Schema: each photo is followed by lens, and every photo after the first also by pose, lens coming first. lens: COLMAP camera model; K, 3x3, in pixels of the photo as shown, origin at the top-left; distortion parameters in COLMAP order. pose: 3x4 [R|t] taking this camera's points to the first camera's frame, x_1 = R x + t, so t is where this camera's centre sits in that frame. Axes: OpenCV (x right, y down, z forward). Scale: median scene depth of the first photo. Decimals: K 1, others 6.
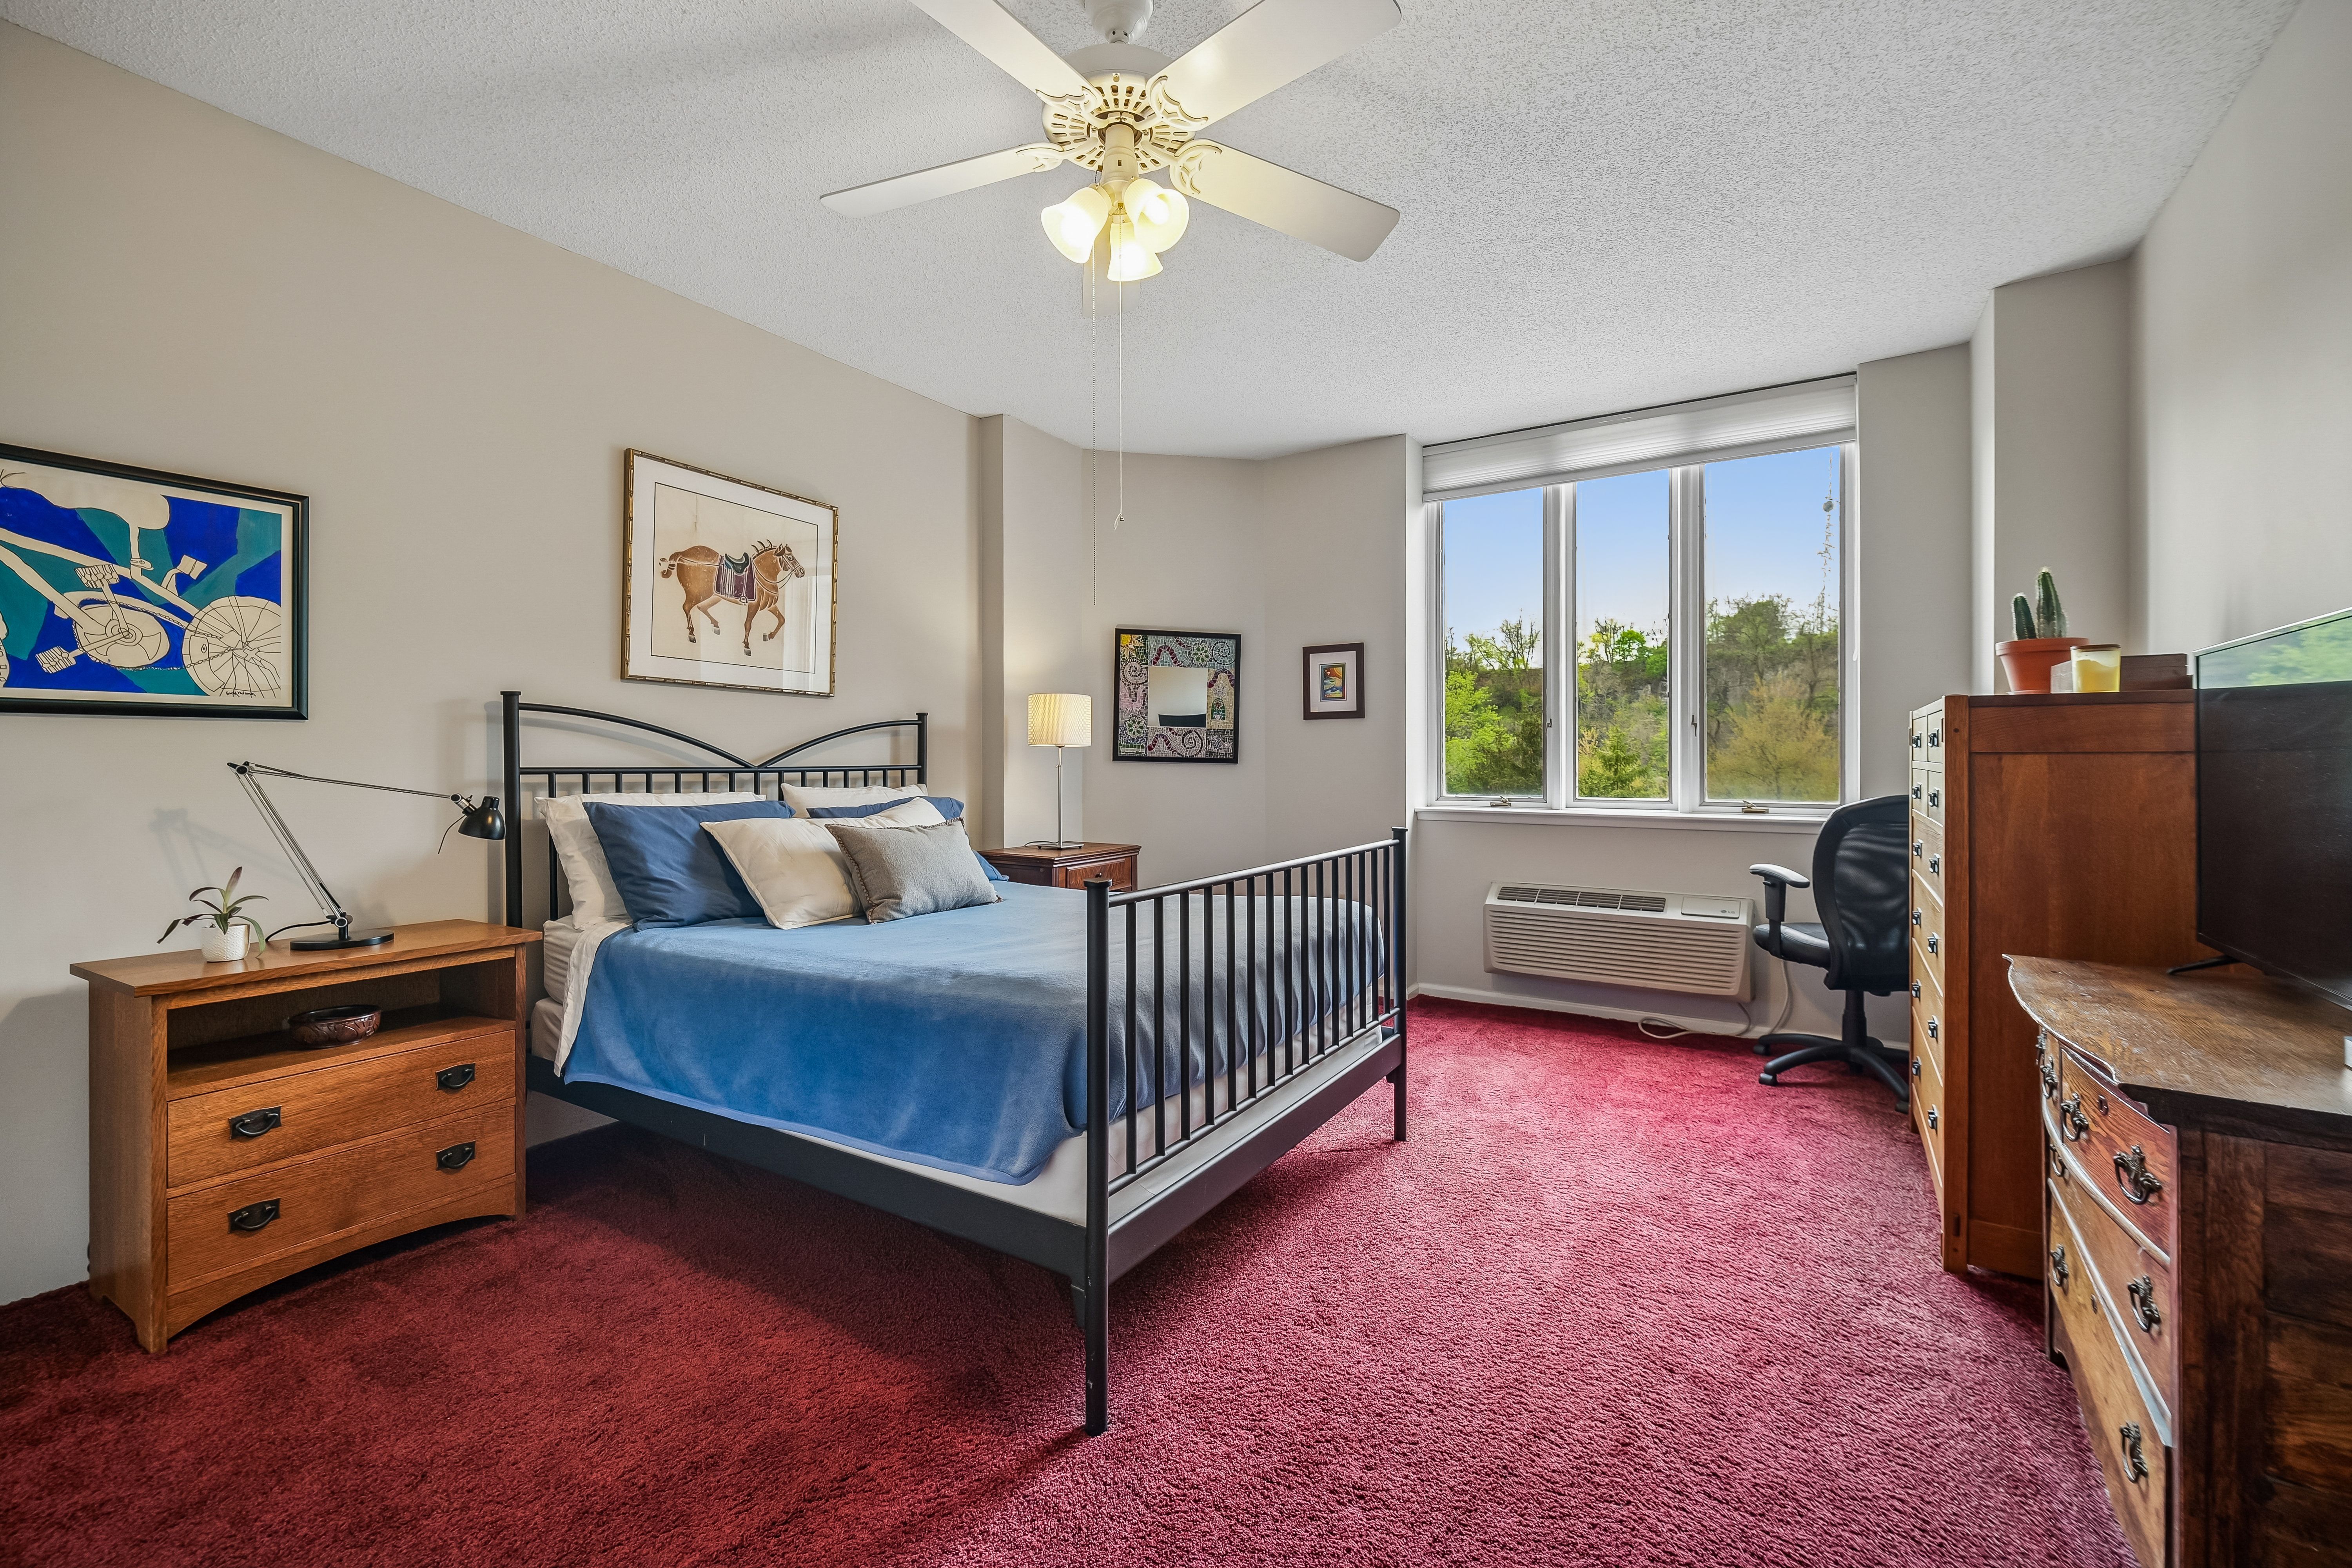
lens RADIAL K [[989.8, 0, 1187.1], [0, 989.8, 752.5], [0, 0, 1]] dist [0.019136, -0.014784]
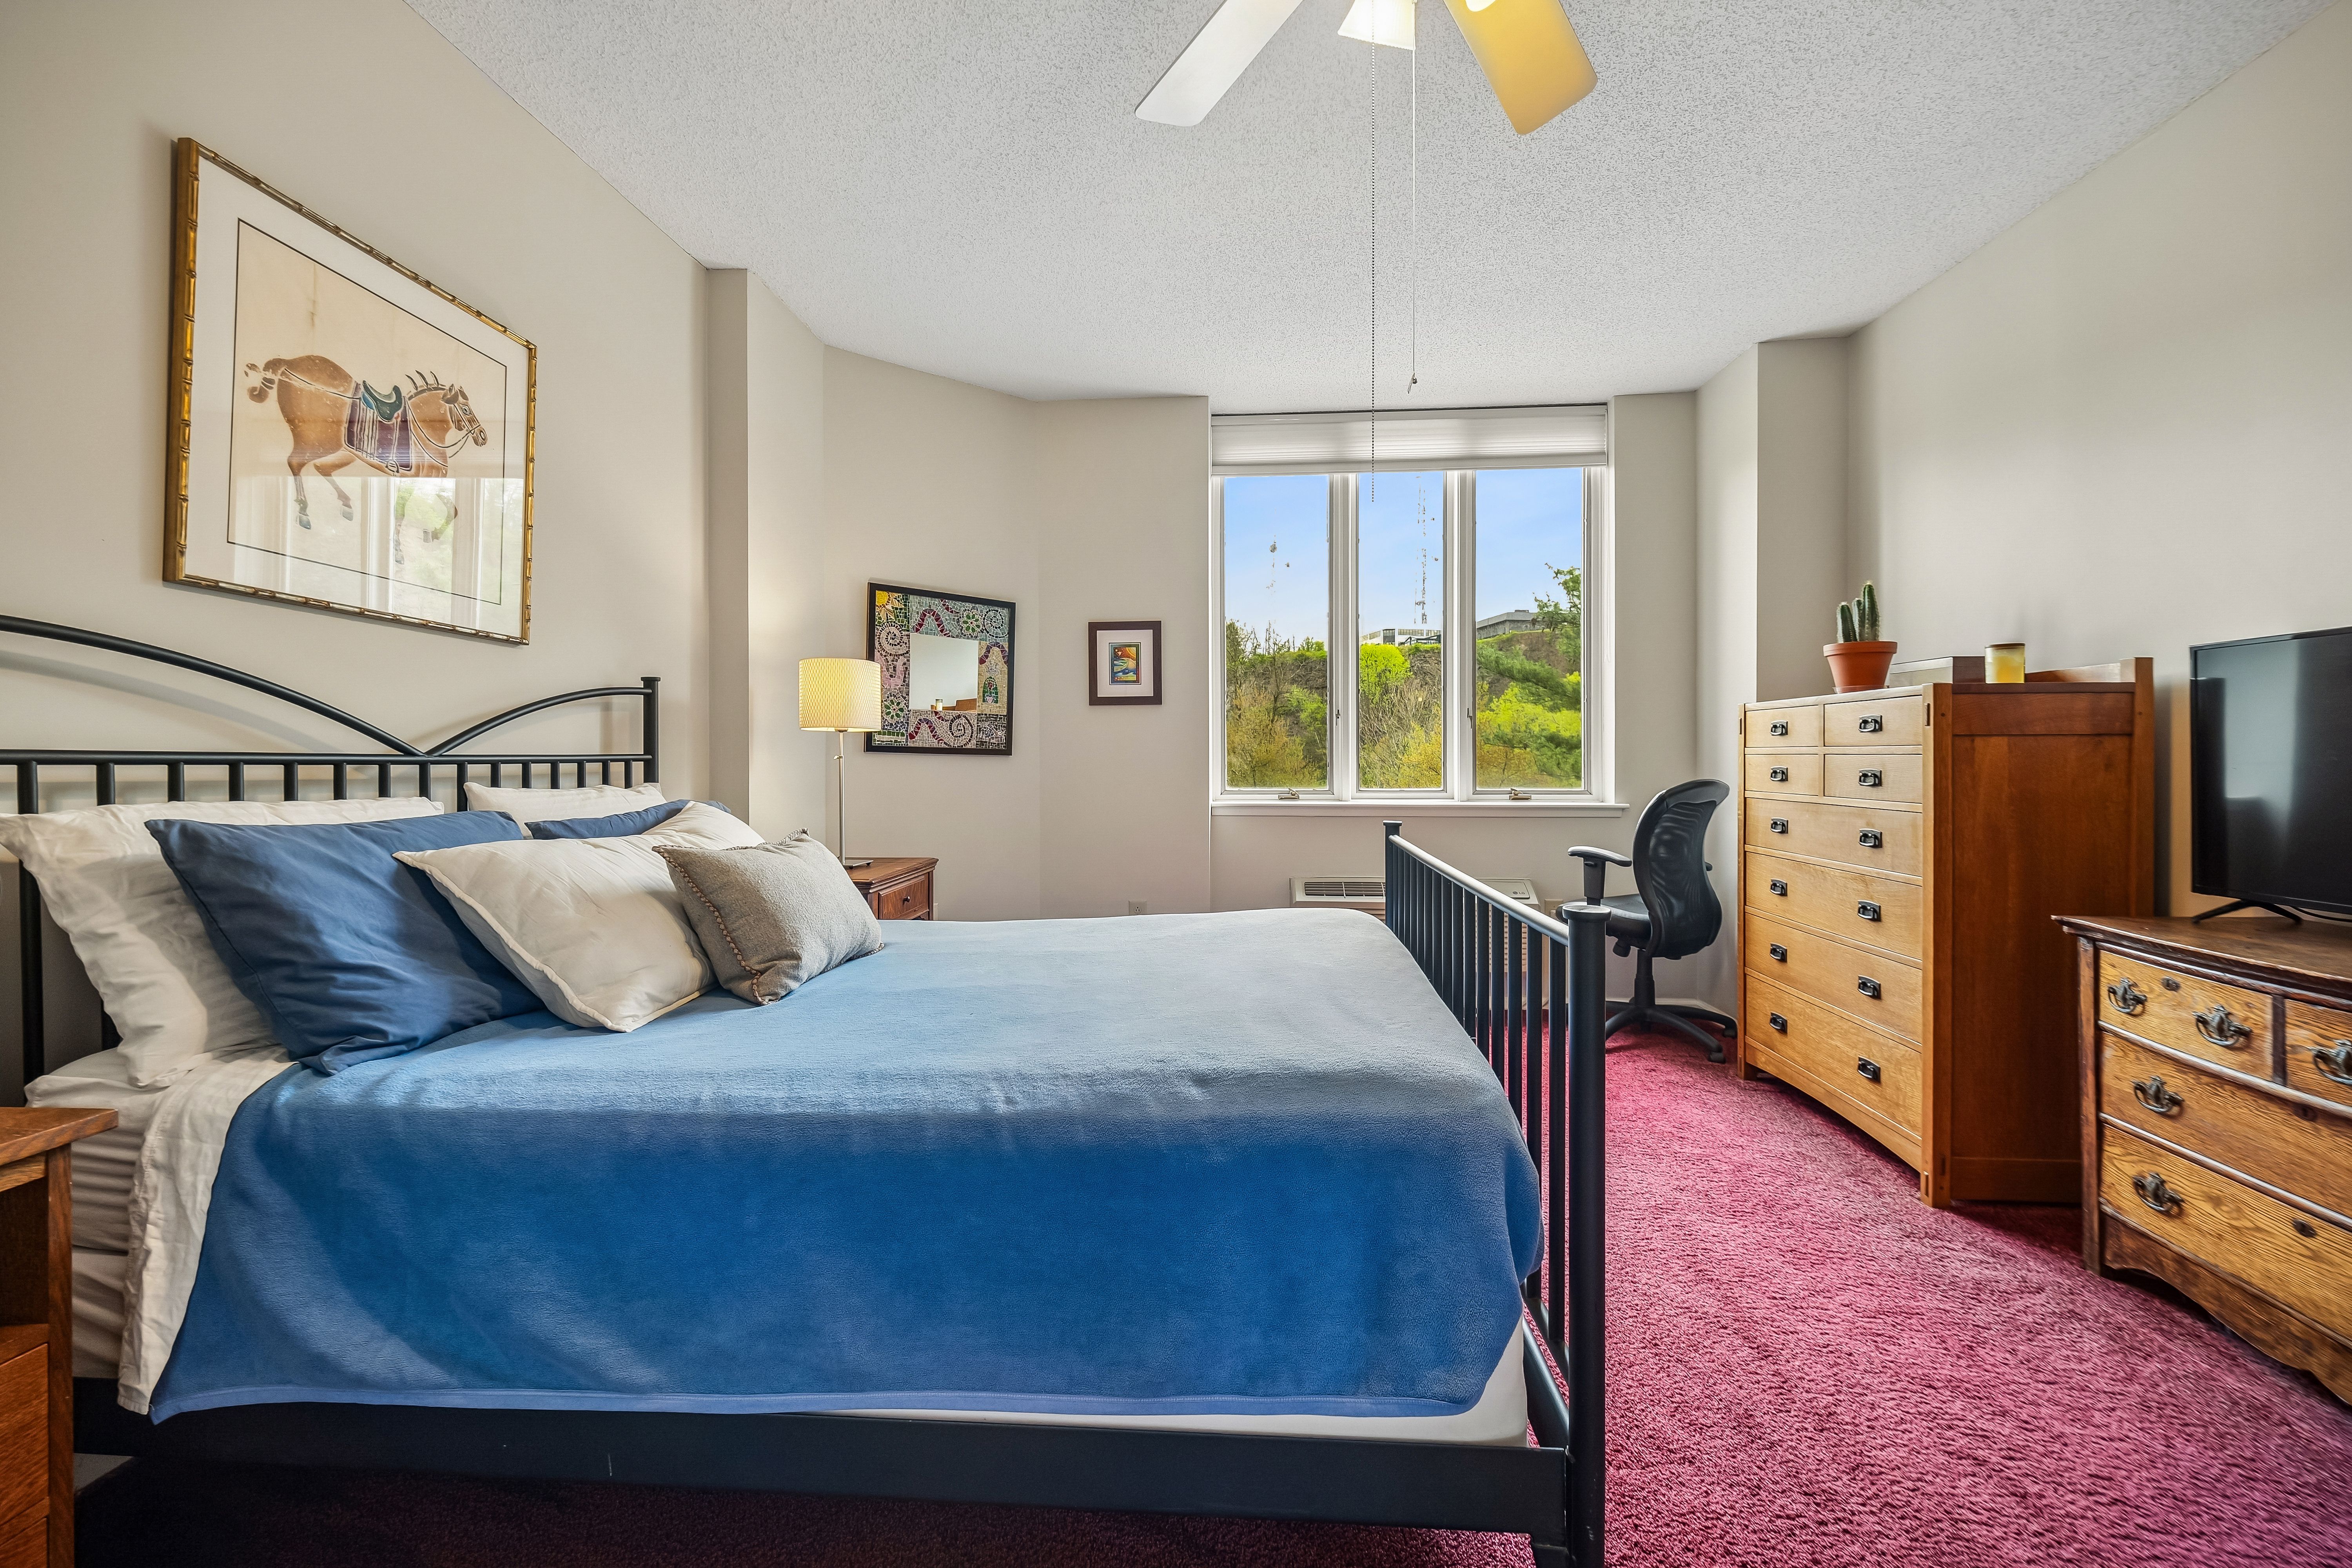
lens RADIAL K [[989.8, 0, 1187.1], [0, 989.8, 752.5], [0, 0, 1]] dist [0.019136, -0.014784]
pose [[0.883904, 0.001027, 0.467666, -0.307599], [-0.000611, 0.999999, -0.001041, 0.013547], [-0.467667, 0.000635, 0.883904, 0.268947]]
